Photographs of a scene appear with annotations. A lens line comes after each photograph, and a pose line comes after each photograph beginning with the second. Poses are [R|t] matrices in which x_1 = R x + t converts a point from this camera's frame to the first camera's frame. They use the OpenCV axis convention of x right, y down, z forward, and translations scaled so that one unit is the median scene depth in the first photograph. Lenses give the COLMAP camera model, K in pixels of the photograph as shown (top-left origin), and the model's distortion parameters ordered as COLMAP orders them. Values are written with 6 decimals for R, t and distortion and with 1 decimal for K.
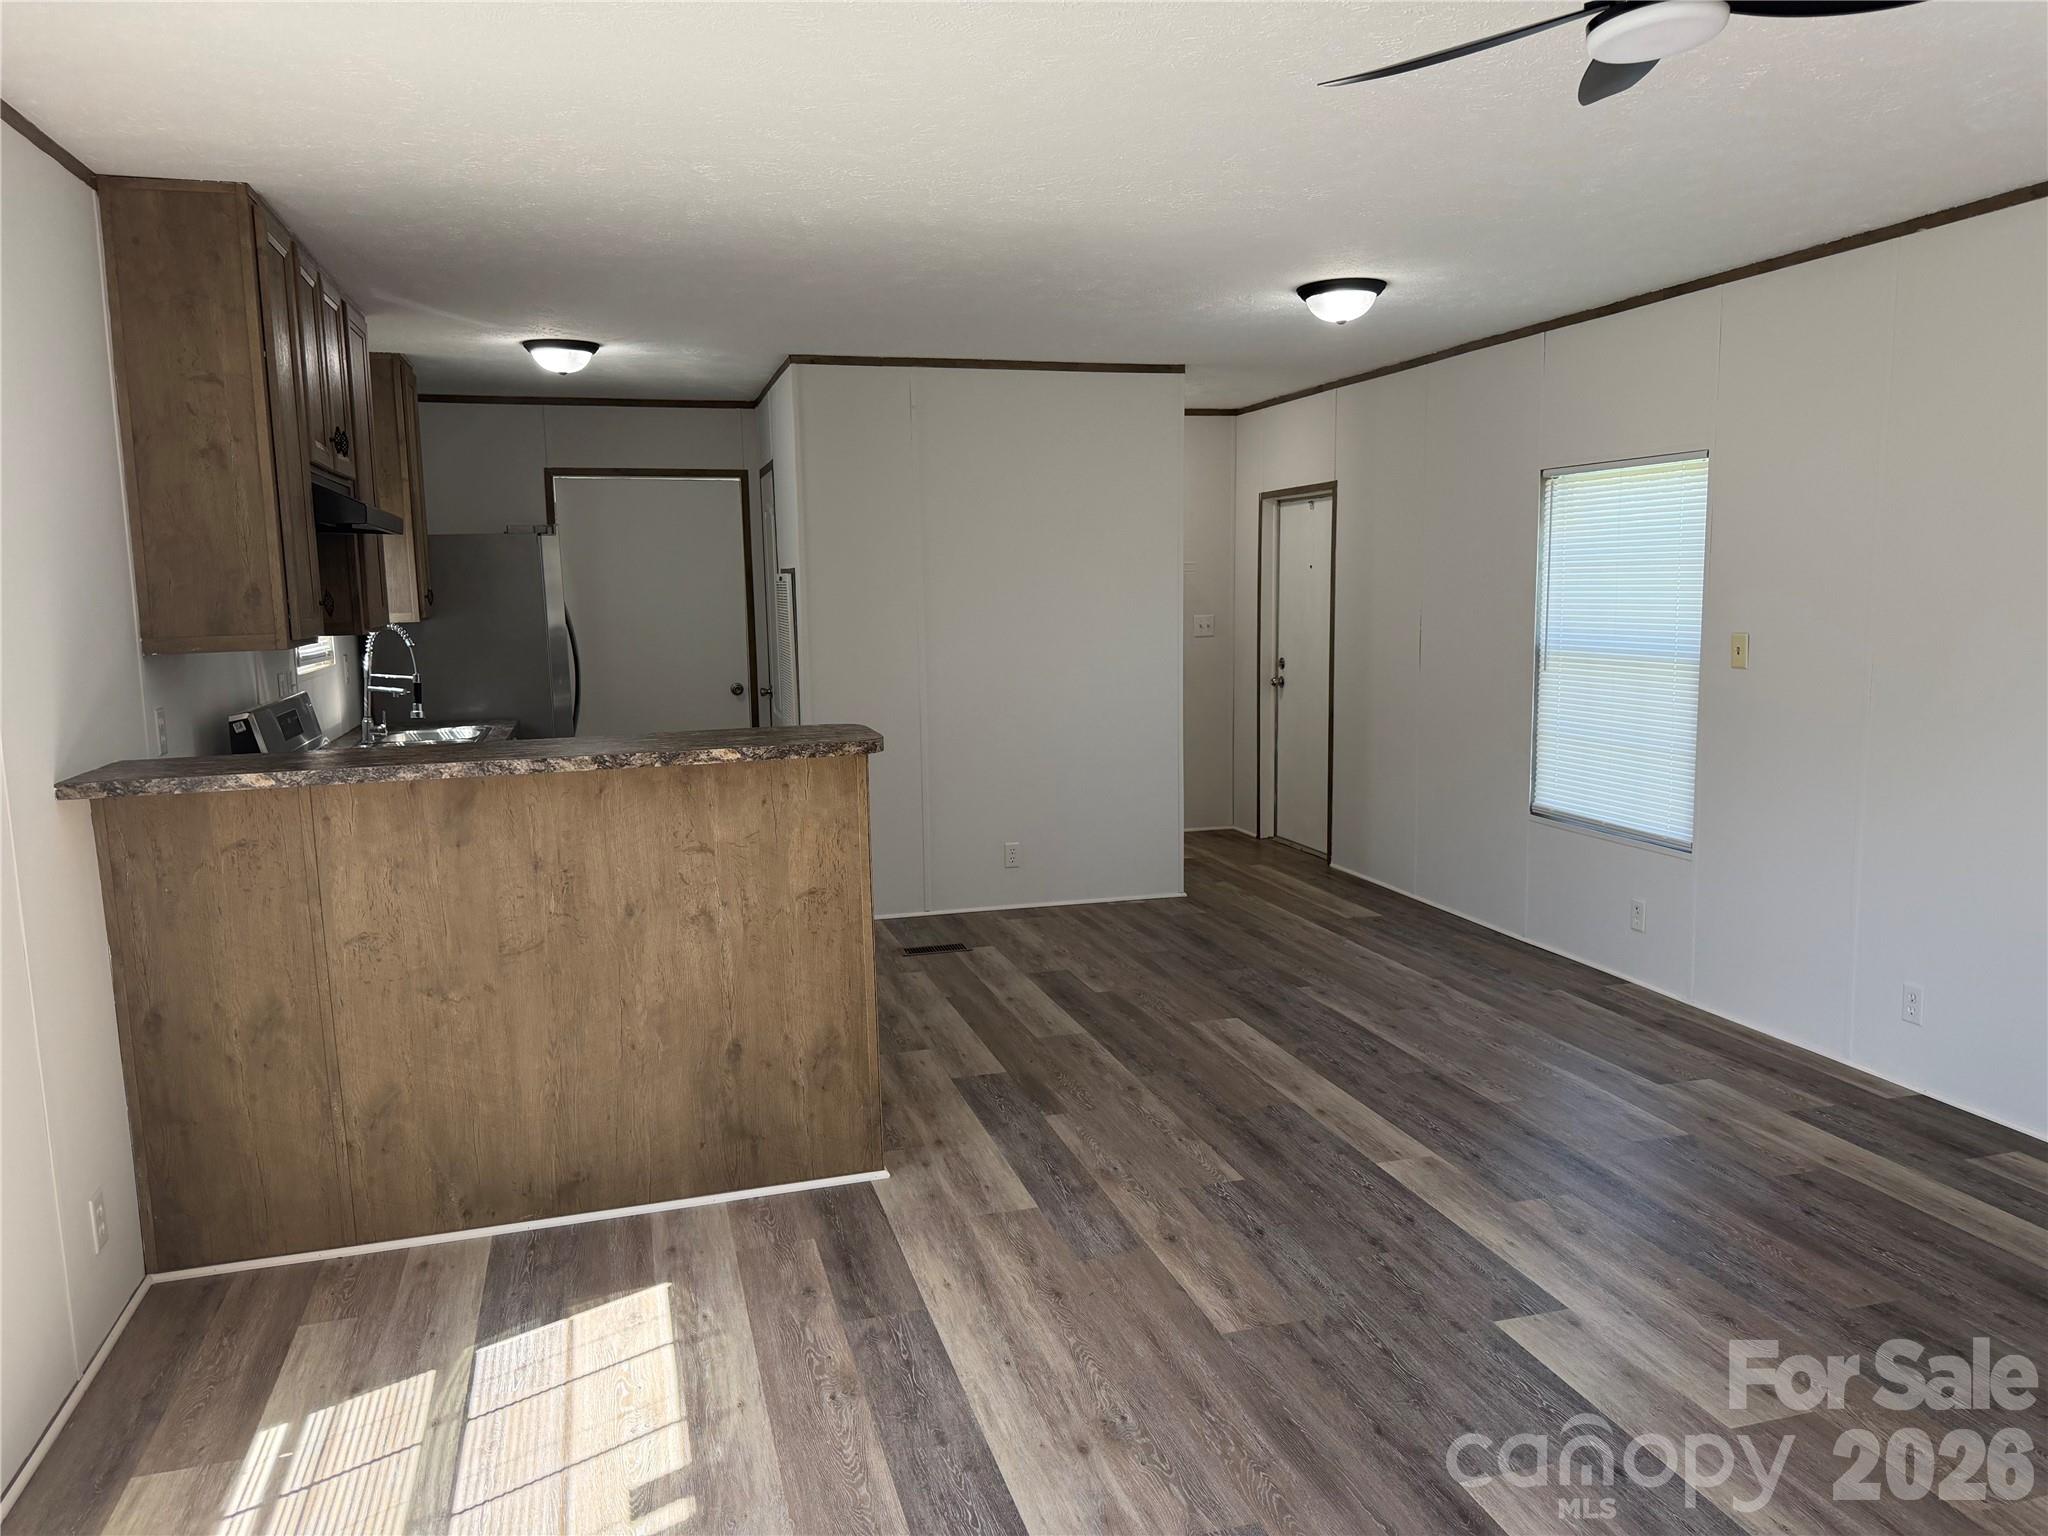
lens RADIAL K [[1435.6, 0, 1018.2], [0, 1435.6, 776.9], [0, 0, 1]] dist [0.074481, -0.108067]
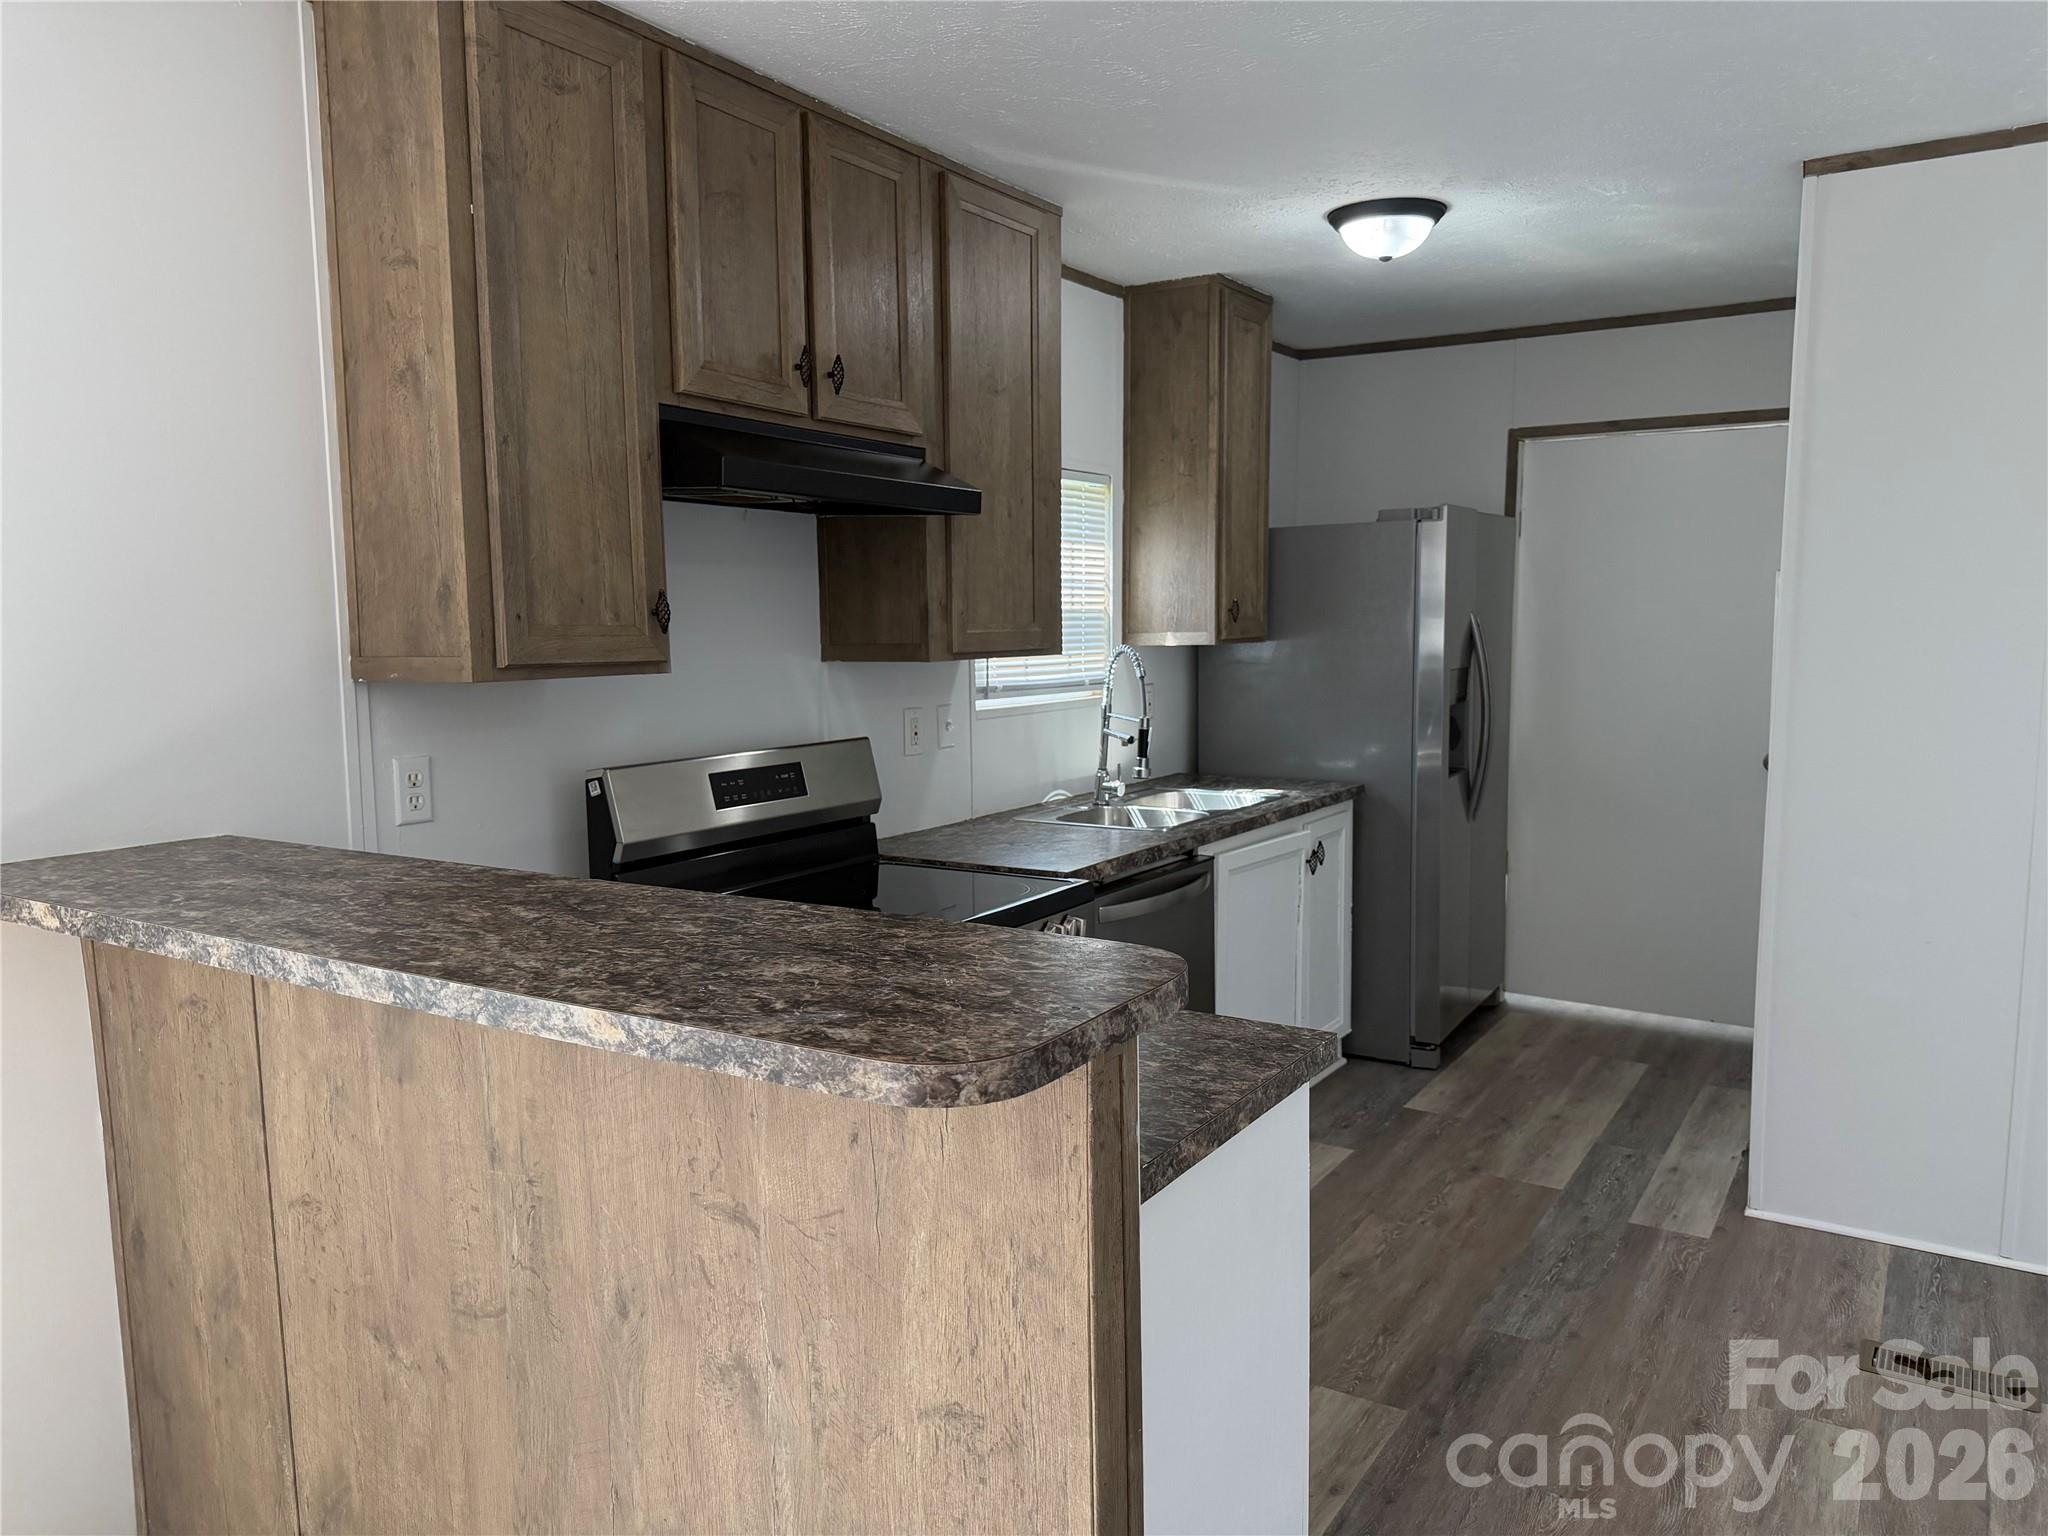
lens RADIAL K [[1449.6, 0, 1031.4], [0, 1449.6, 776.4], [0, 0, 1]] dist [0.076548, -0.113177]
pose [[0.664615, 0.097601, -0.740784, 0.126083], [-0.107346, 0.993619, 0.034605, -0.092940], [0.739435, 0.056521, 0.670851, 0.738182]]
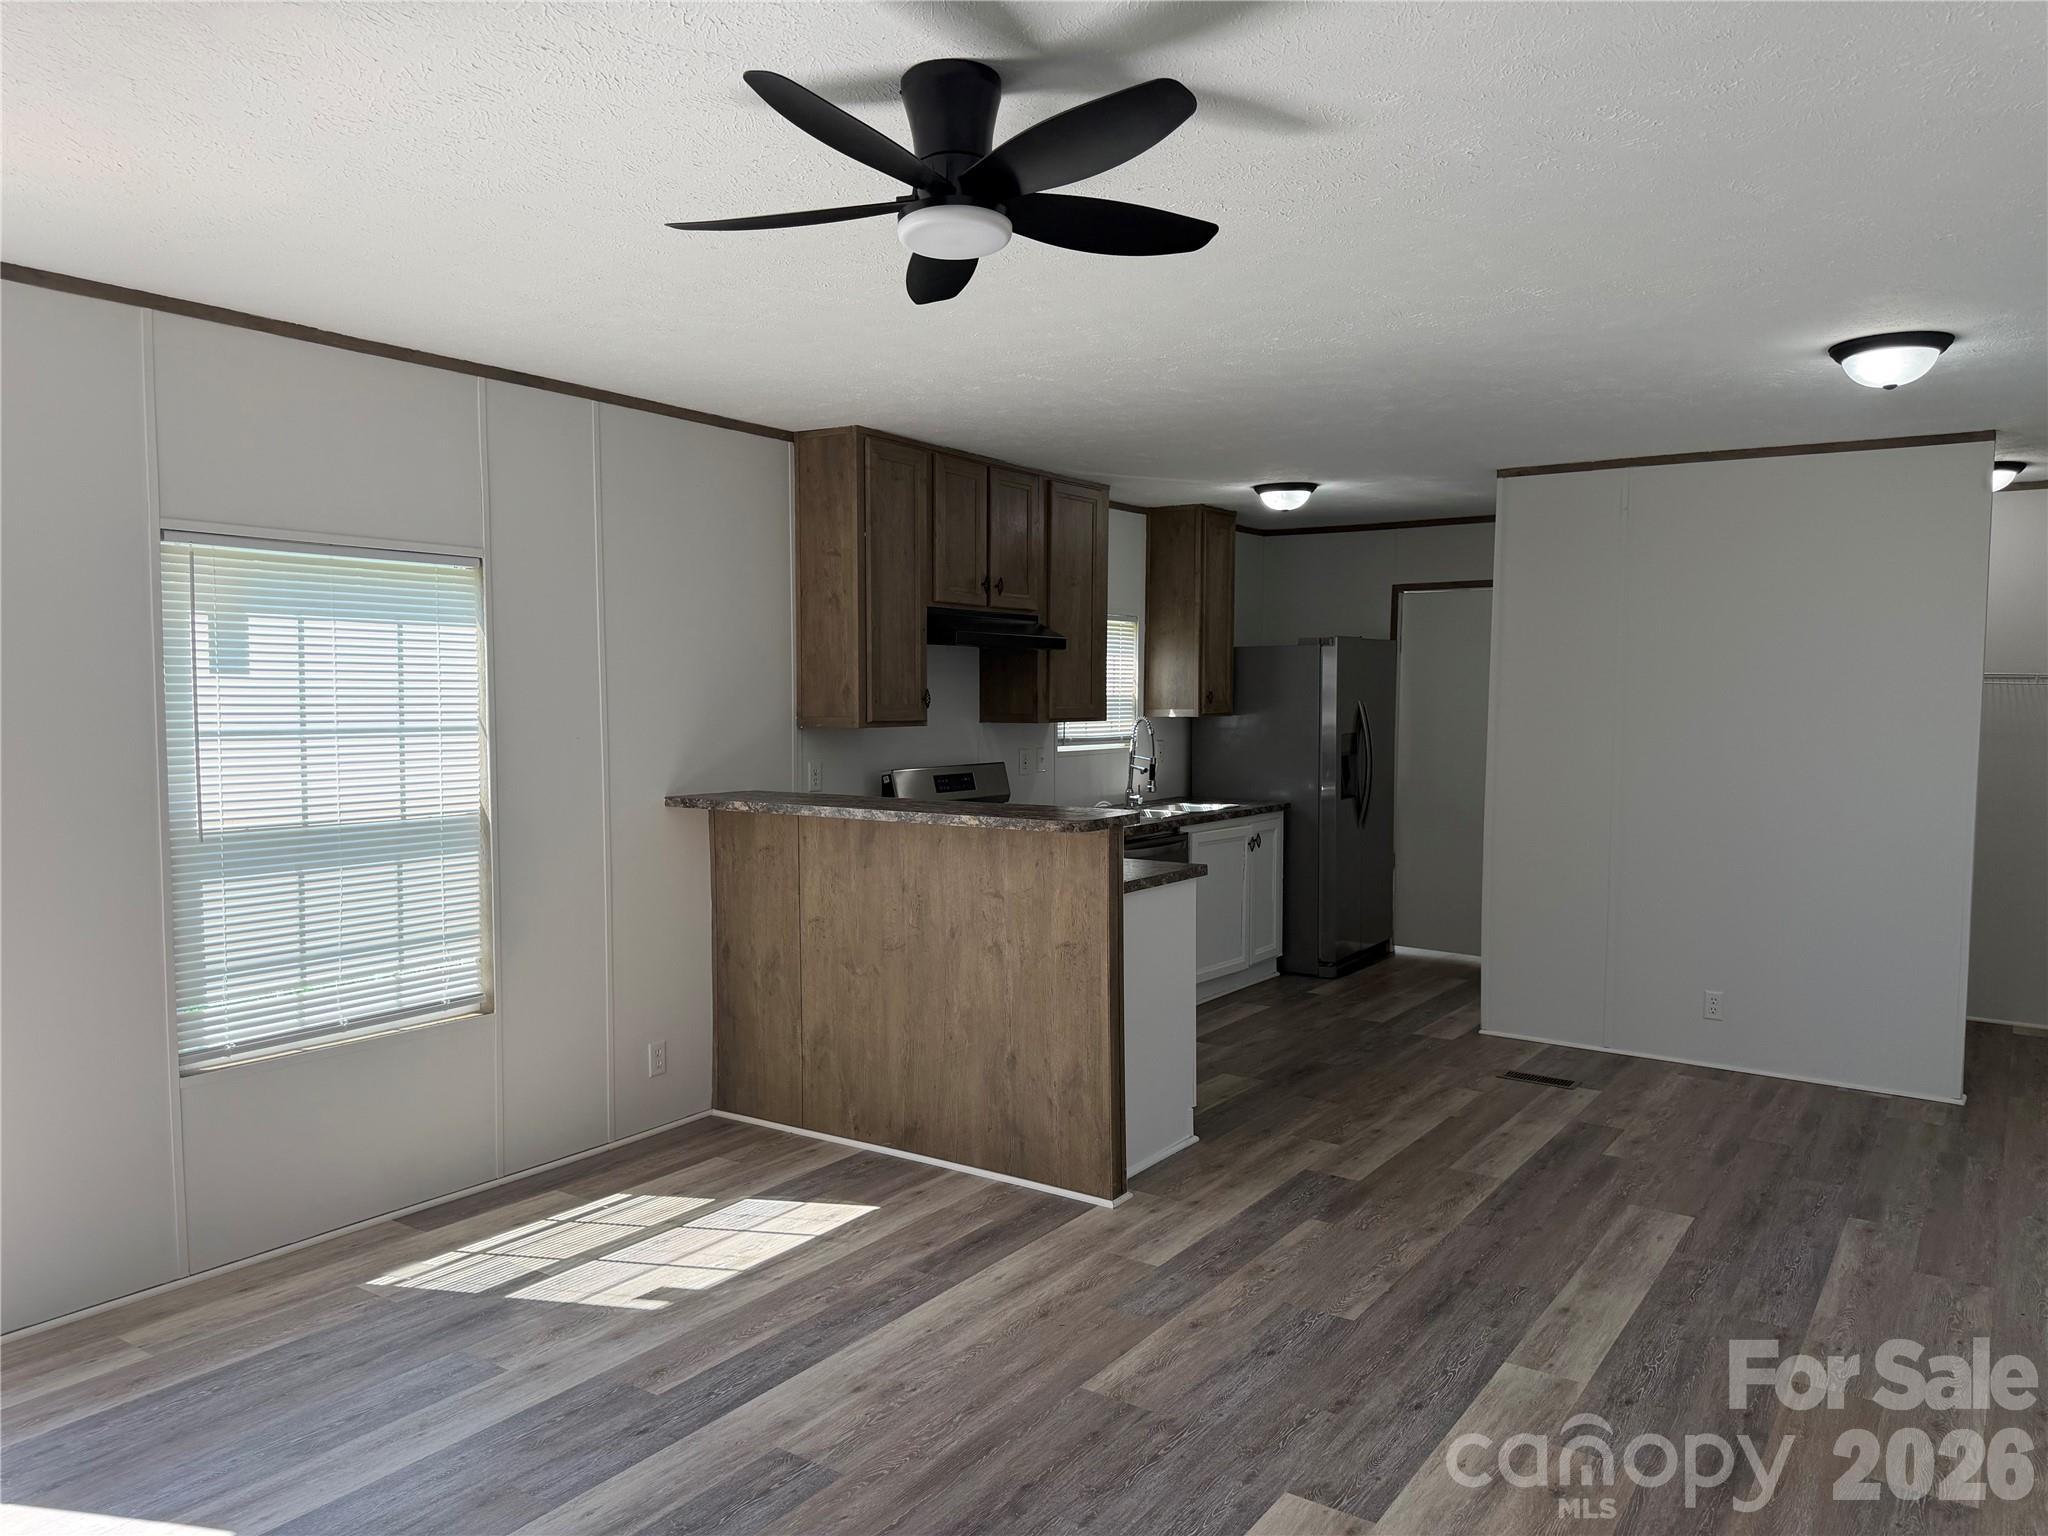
lens RADIAL K [[1441.1, 0, 1024.0], [0, 1441.1, 768.0], [0, 0, 1]] dist [0.119563, -0.201581]
pose [[0.633293, 0.066240, -0.771072, 0.743928], [-0.122702, 0.992322, -0.015531, -0.043264], [0.764123, 0.104448, 0.636558, 0.178030]]
